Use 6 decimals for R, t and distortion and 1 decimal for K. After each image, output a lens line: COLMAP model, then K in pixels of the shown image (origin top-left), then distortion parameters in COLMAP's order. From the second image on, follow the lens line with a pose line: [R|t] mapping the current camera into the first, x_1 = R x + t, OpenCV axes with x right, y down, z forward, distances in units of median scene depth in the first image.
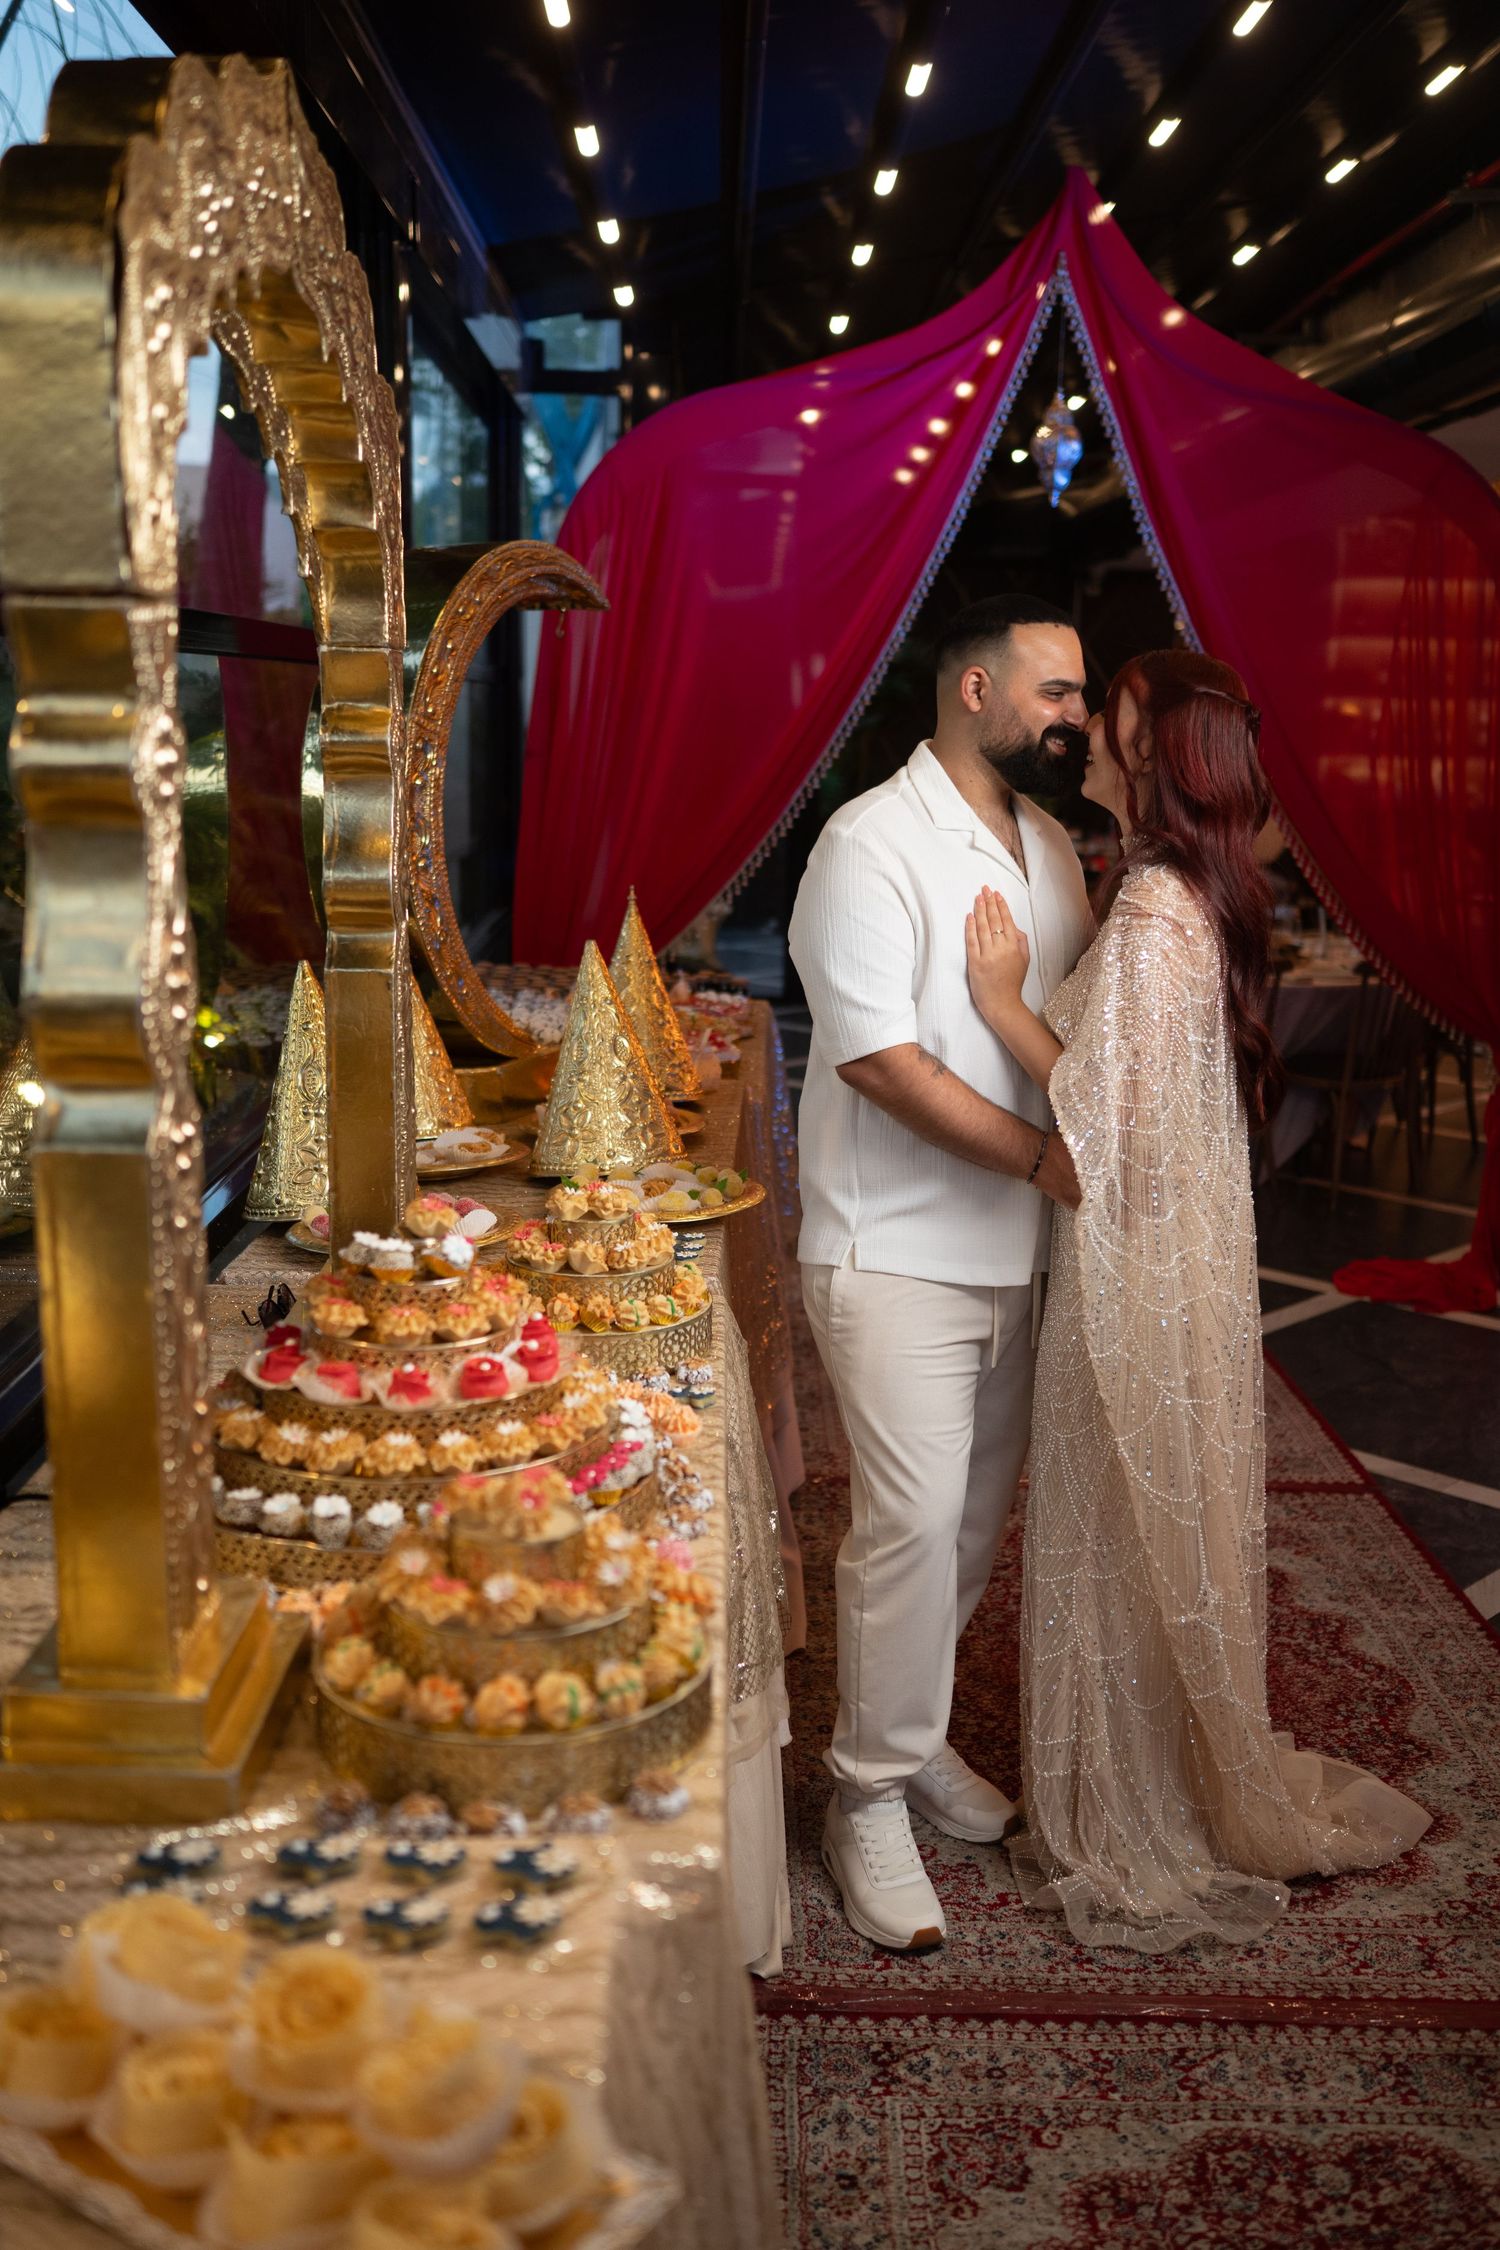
lens RADIAL K [[2176.8, 0, 750.0], [0, 2176.8, 1125.0], [0, 0, 1]] dist [0.000563, 0.002454]
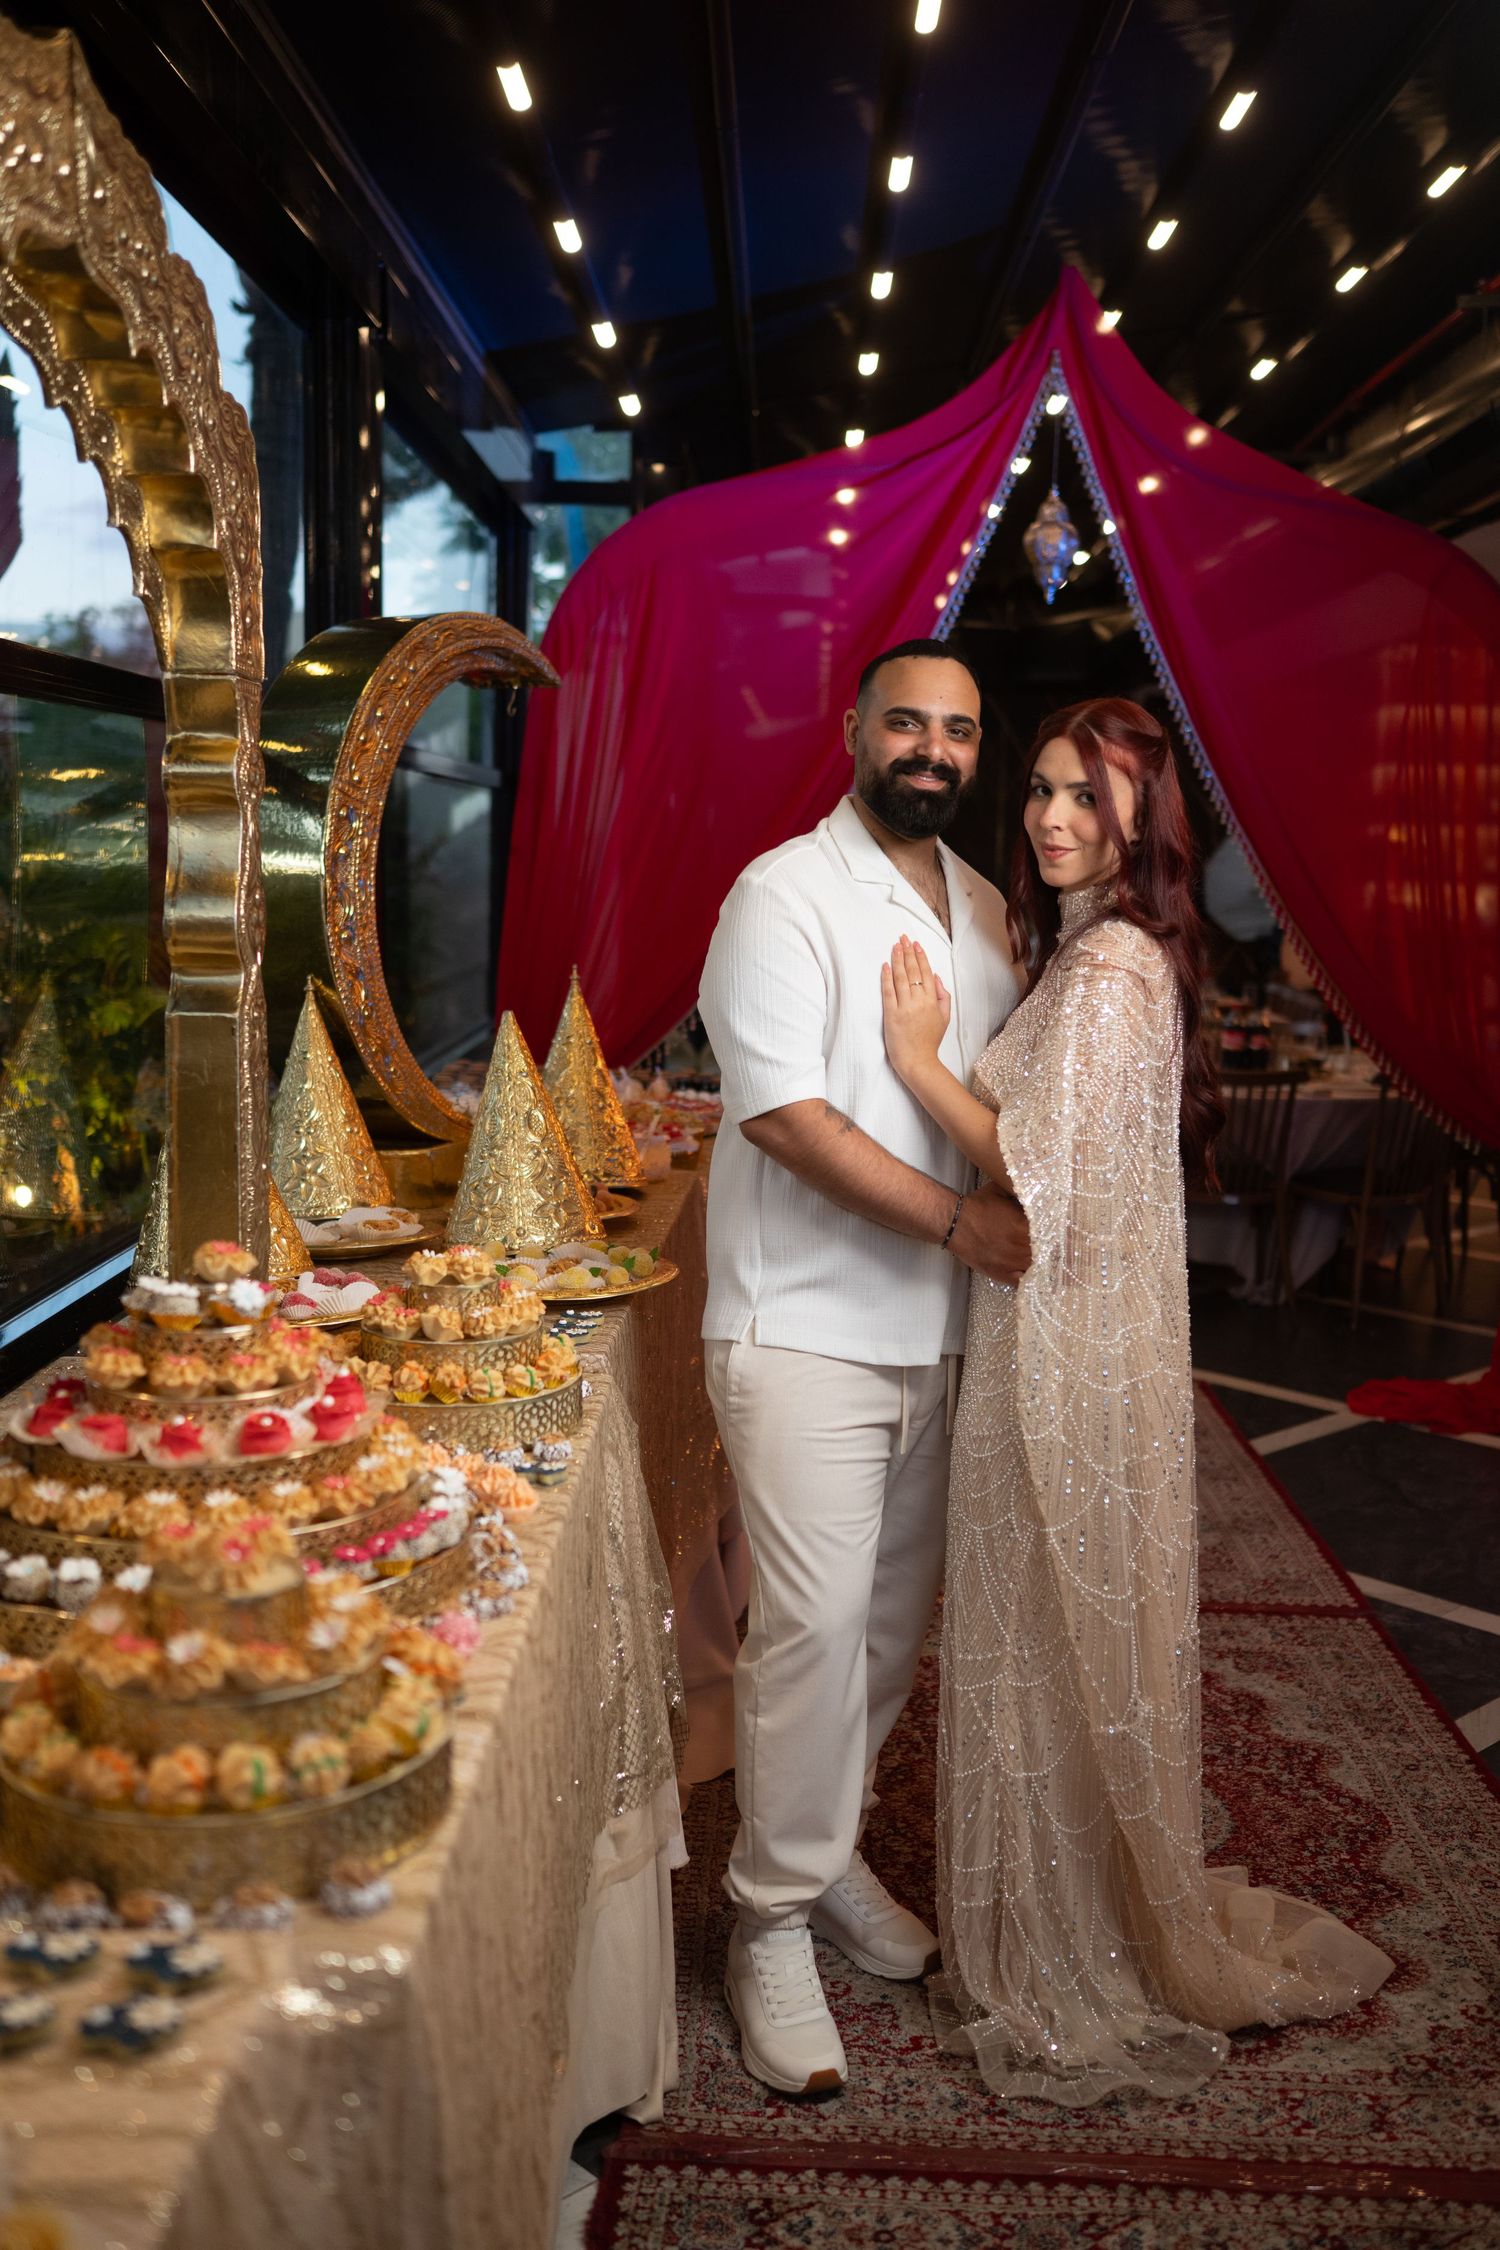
lens RADIAL K [[2170.7, 0, 750.0], [0, 2170.7, 1125.0], [0, 0, 1]] dist [0.006686, -0.009308]
pose [[0.999393, 0.007431, -0.034042, 0.078791], [-0.009604, 0.997897, -0.064105, 0.030477], [0.033494, 0.064393, 0.997362, 0.062538]]
